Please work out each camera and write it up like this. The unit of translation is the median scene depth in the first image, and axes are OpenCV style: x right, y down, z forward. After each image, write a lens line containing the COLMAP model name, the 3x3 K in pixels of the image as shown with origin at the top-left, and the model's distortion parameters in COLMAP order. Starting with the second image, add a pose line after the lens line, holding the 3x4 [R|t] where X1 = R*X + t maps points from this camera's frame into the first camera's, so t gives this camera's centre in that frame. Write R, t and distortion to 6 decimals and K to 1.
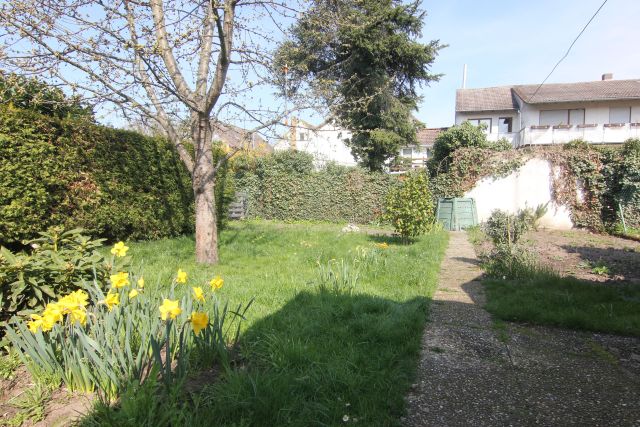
lens RADIAL K [[363.8, 0, 320.4], [0, 363.8, 210.4], [0, 0, 1]] dist [-0.004134, -0.003335]
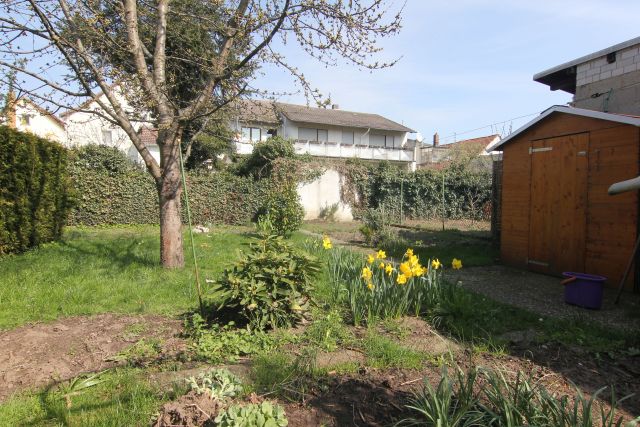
lens RADIAL K [[363.8, 0, 320.8], [0, 363.8, 212.6], [0, 0, 1]] dist [-0.004134, -0.003335]
pose [[0.772783, -0.029470, 0.633986, -0.296044], [0.023353, 0.999565, 0.017999, -0.008388], [-0.634241, 0.000896, 0.773135, -0.018625]]
